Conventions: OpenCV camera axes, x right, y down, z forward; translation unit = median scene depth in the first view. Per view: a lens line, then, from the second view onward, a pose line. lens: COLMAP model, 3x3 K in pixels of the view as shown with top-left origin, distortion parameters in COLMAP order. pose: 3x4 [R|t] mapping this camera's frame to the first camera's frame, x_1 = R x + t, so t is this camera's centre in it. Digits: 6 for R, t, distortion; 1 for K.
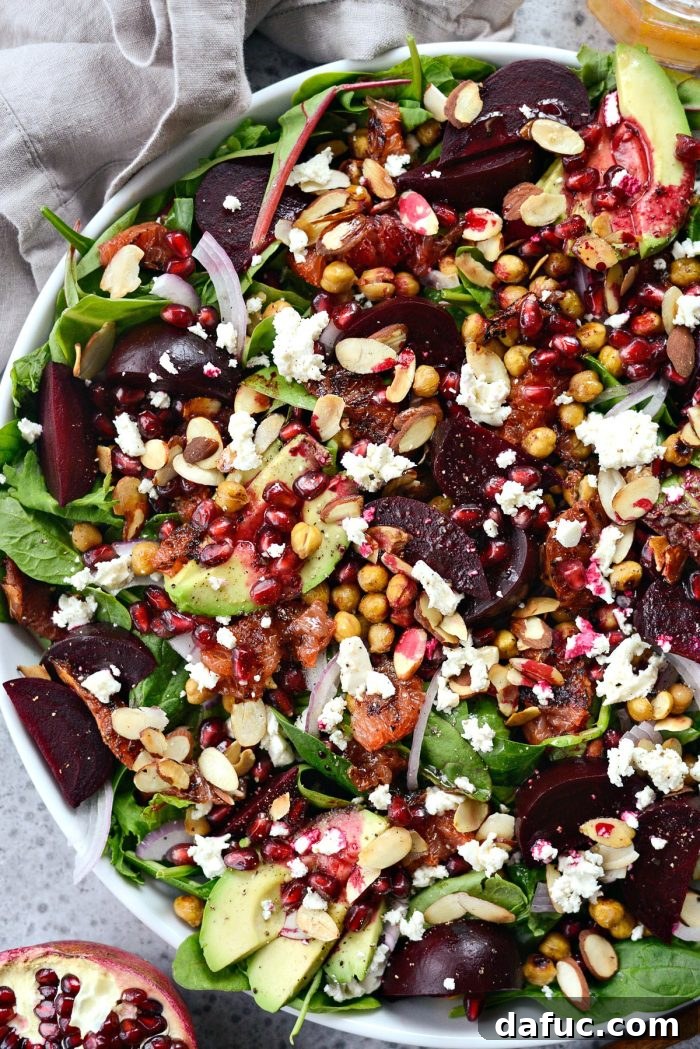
lens RADIAL K [[1659.0, 0, 346.3], [0, 1659.0, 526.2], [0, 0, 1]] dist [-0.154803, 0.000000]
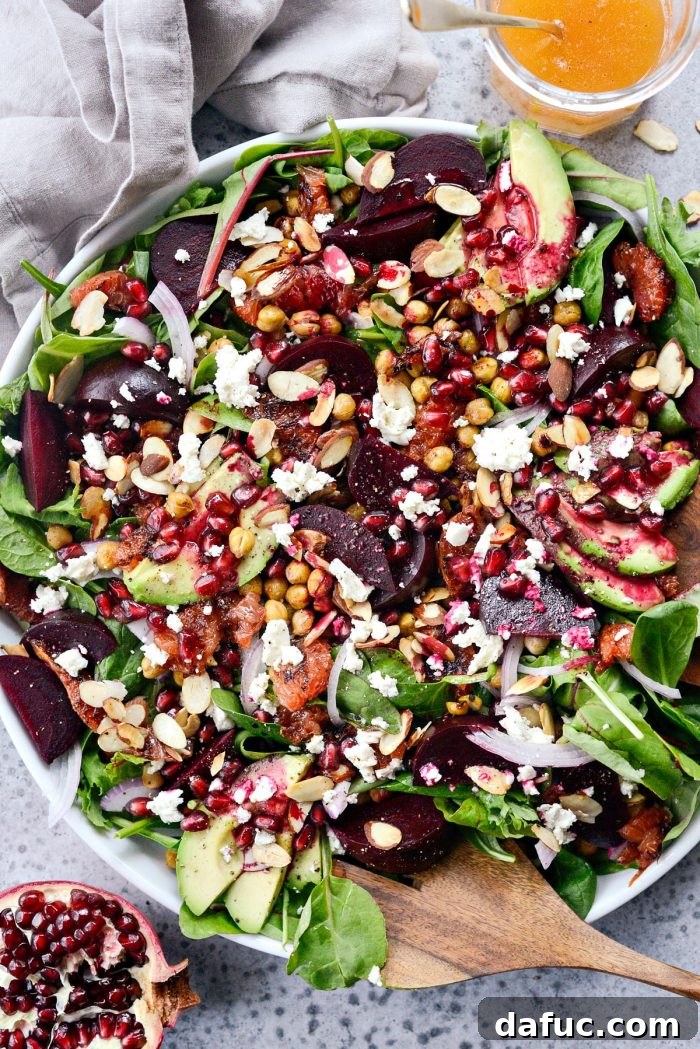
lens RADIAL K [[1659.0, 0, 370.1], [0, 1659.0, 523.0], [0, 0, 1]] dist [-0.154803, 0.000000]
pose [[0.999978, 0.006337, -0.002128, 0.069775], [-0.006289, 0.999743, 0.021788, -0.031104], [0.002266, -0.021774, 0.999760, -0.187104]]
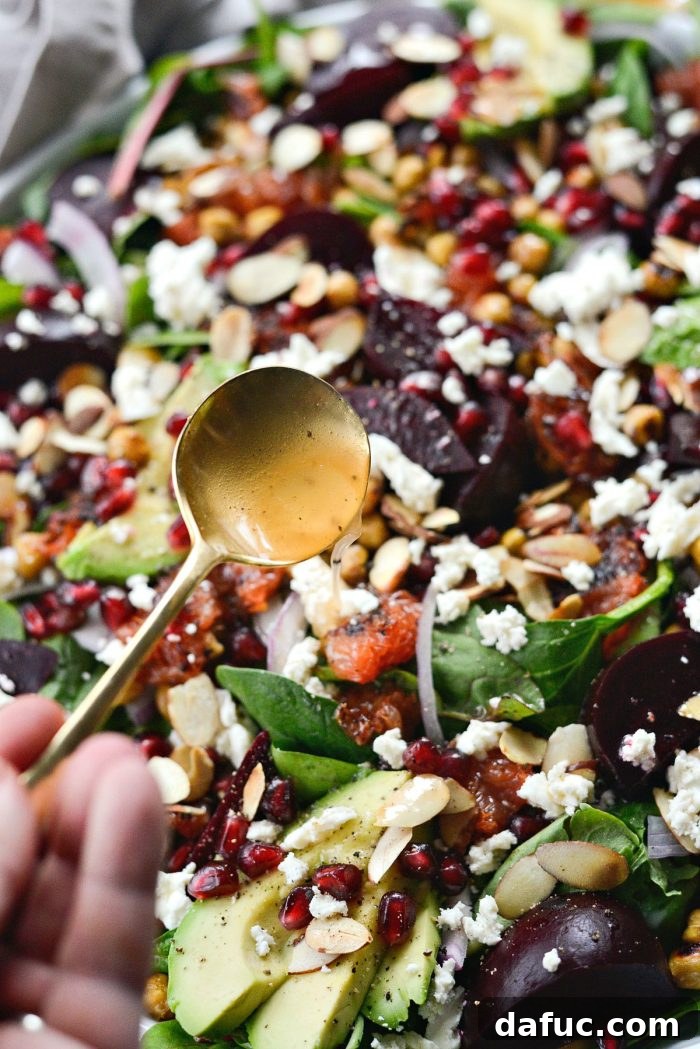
lens RADIAL K [[1659.0, 0, 351.0], [0, 1659.0, 534.0], [0, 0, 1]] dist [-0.154803, 0.000000]
pose [[0.976401, -0.213996, 0.029087, 0.002923], [0.199011, 0.839251, -0.506016, 0.436295], [0.083875, 0.499863, 0.862033, 0.349459]]
